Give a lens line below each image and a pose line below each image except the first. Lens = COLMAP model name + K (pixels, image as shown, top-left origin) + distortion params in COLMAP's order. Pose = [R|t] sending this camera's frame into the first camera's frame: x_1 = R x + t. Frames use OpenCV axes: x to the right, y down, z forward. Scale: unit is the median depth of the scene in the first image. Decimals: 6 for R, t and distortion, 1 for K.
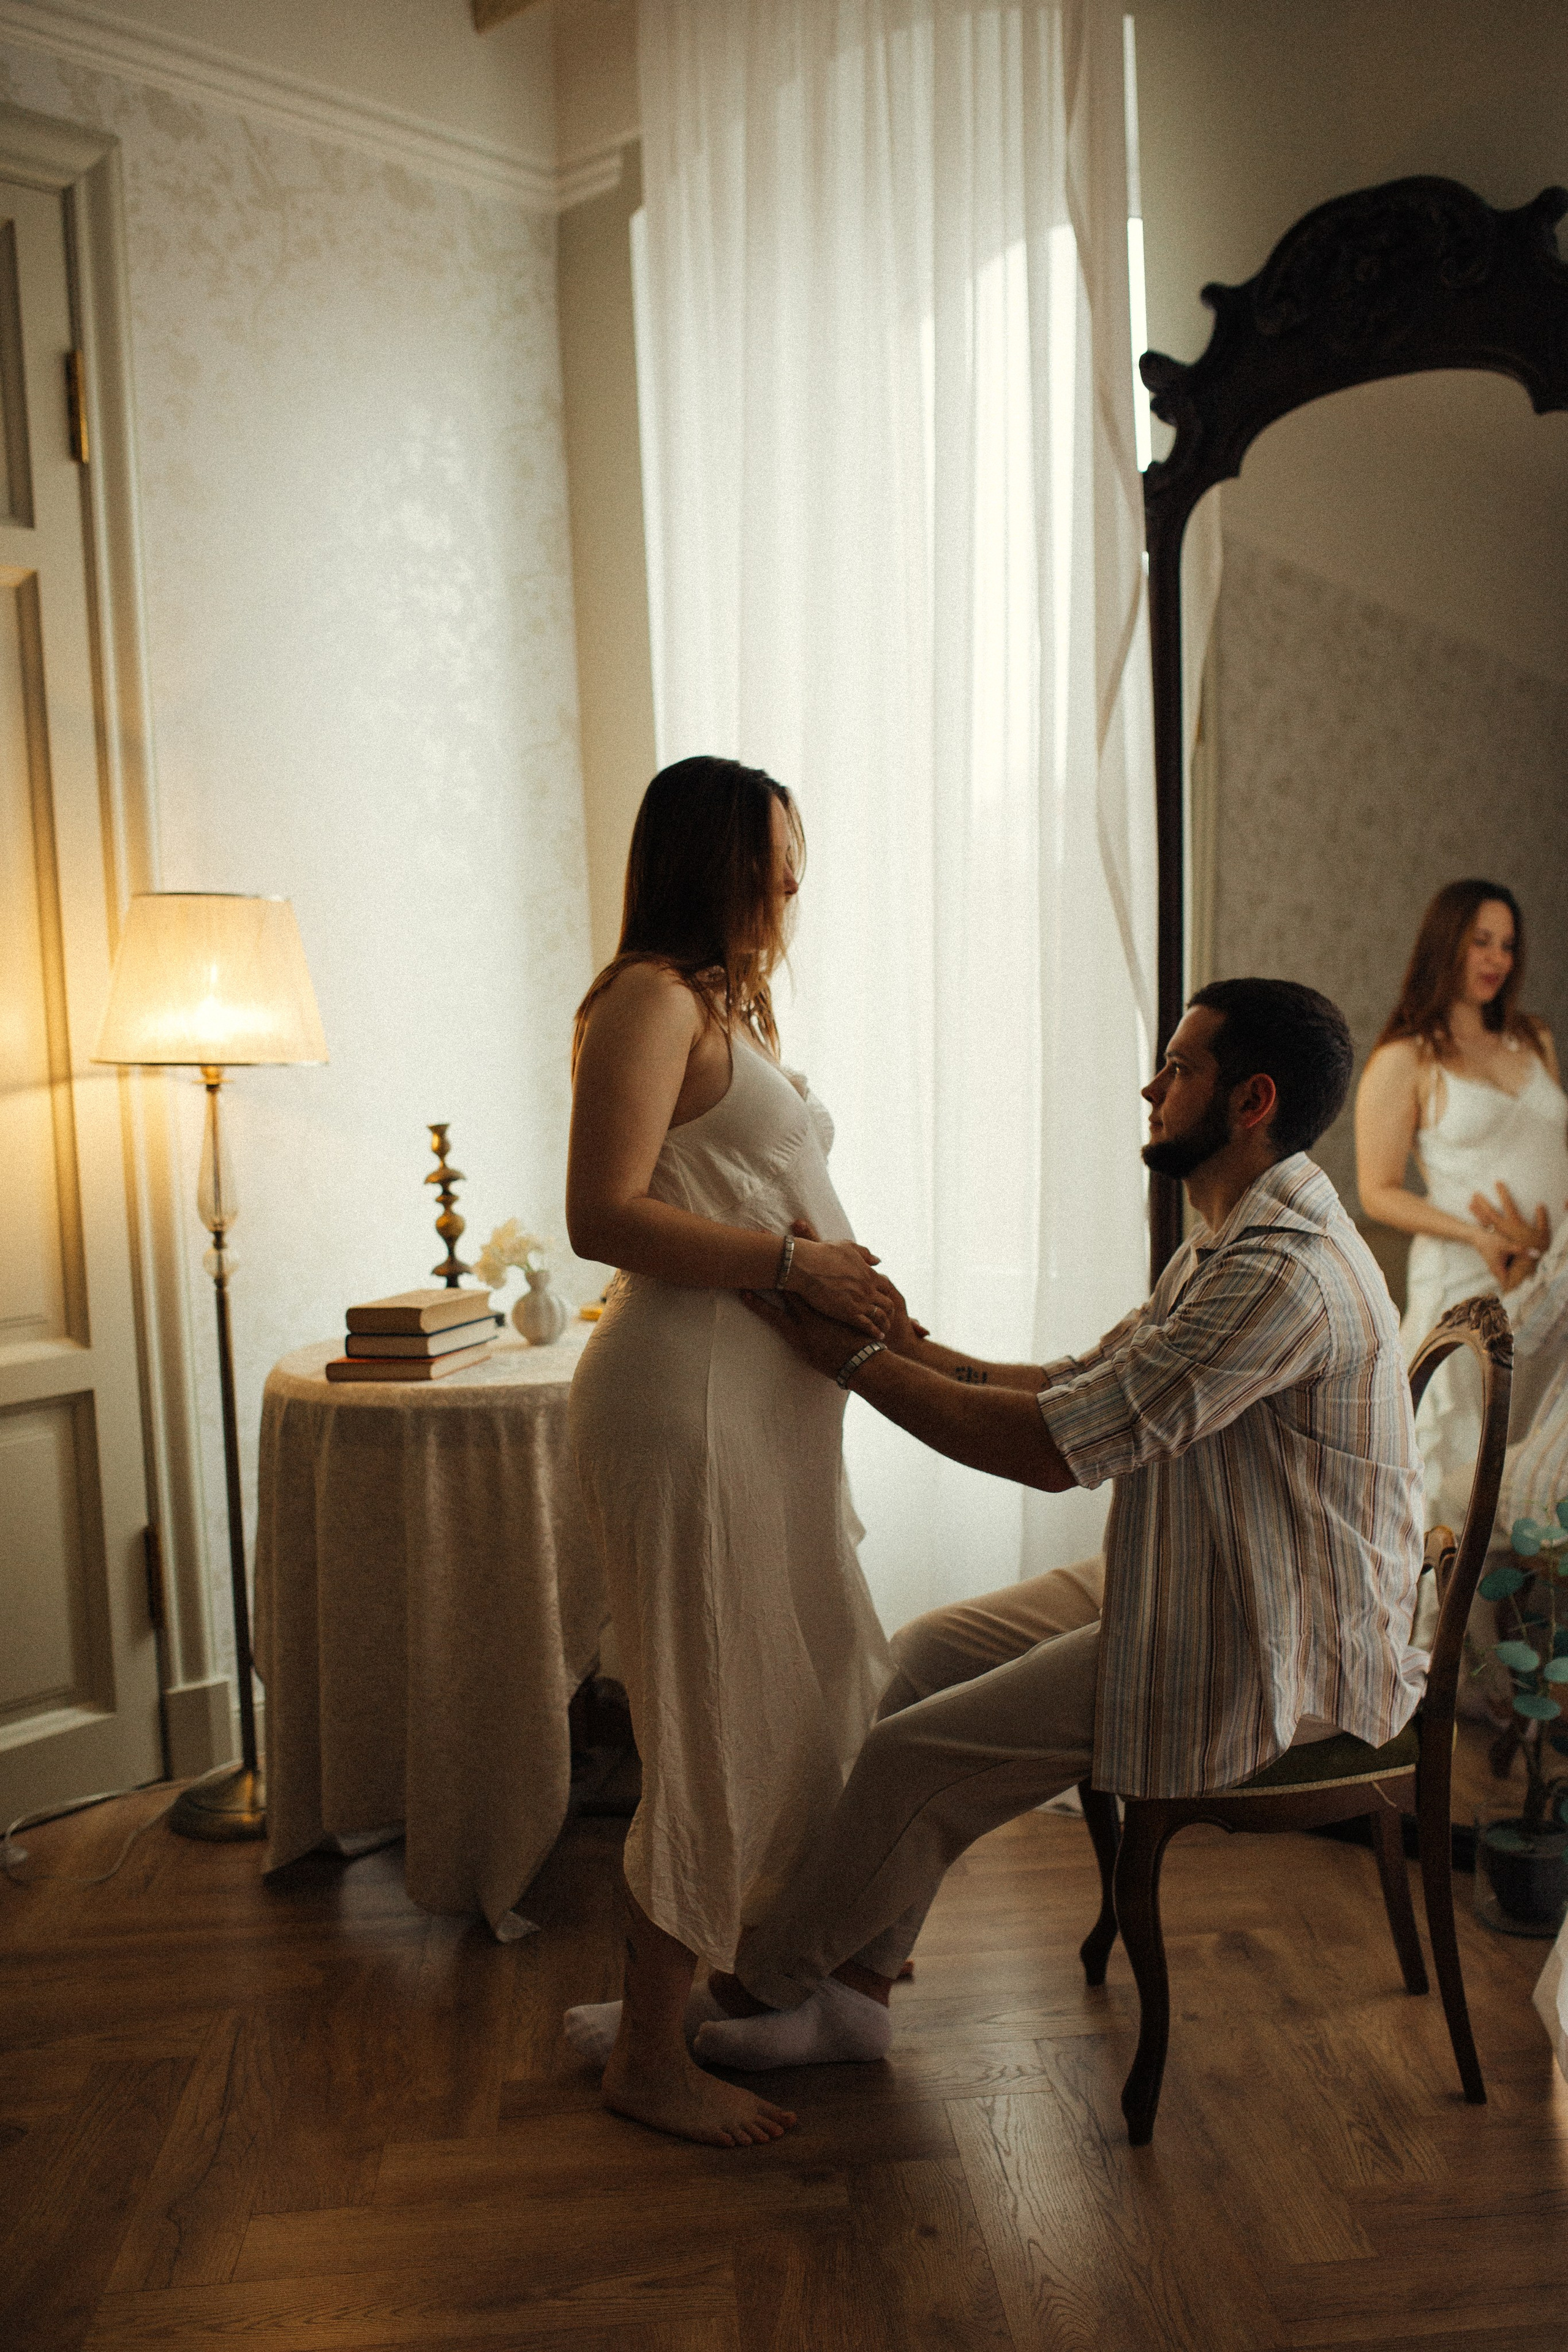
lens RADIAL K [[2374.3, 0, 784.0], [0, 2374.3, 1176.0], [0, 0, 1]] dist [-0.060940, 0.082935]
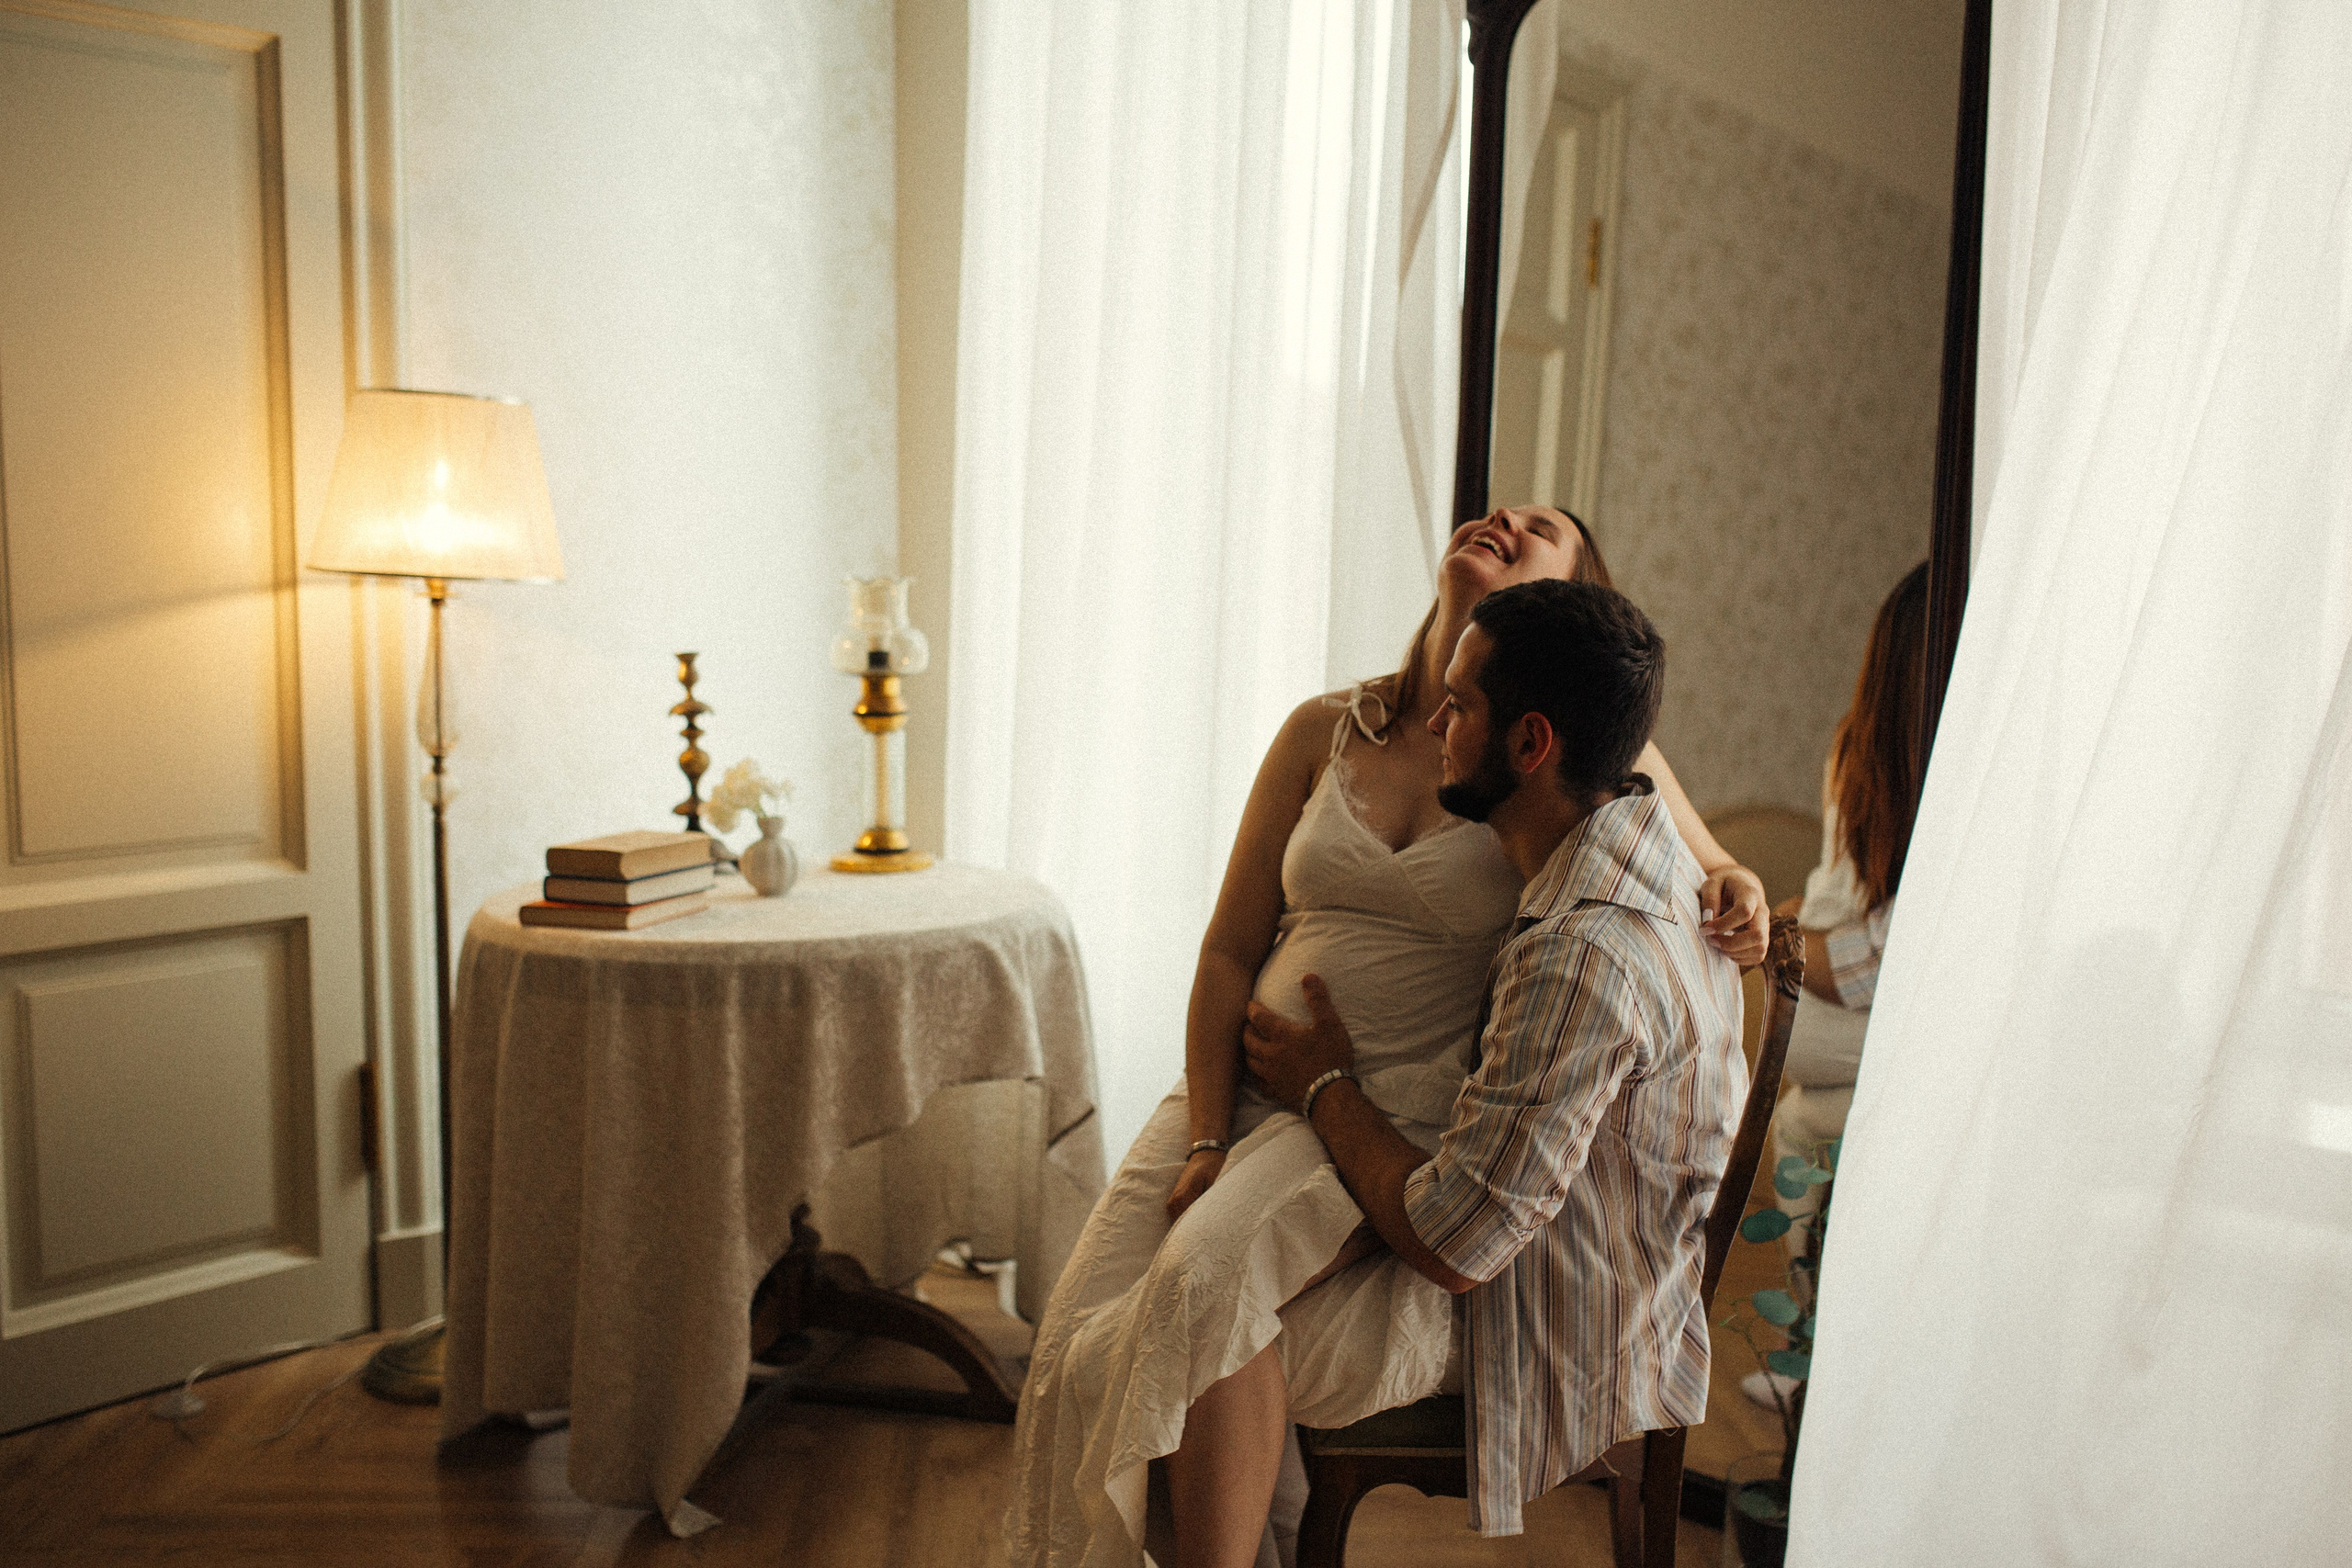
lens RADIAL K [[2374.1, 0, 1176.0], [0, 2374.1, 784.0], [0, 0, 1]] dist [-0.060940, 0.082935]
pose [[0.997877, 0.054699, -0.035348, 0.088811], [-0.053595, 0.998067, 0.031466, -0.010705], [0.037000, -0.029504, 0.998880, 0.083158]]
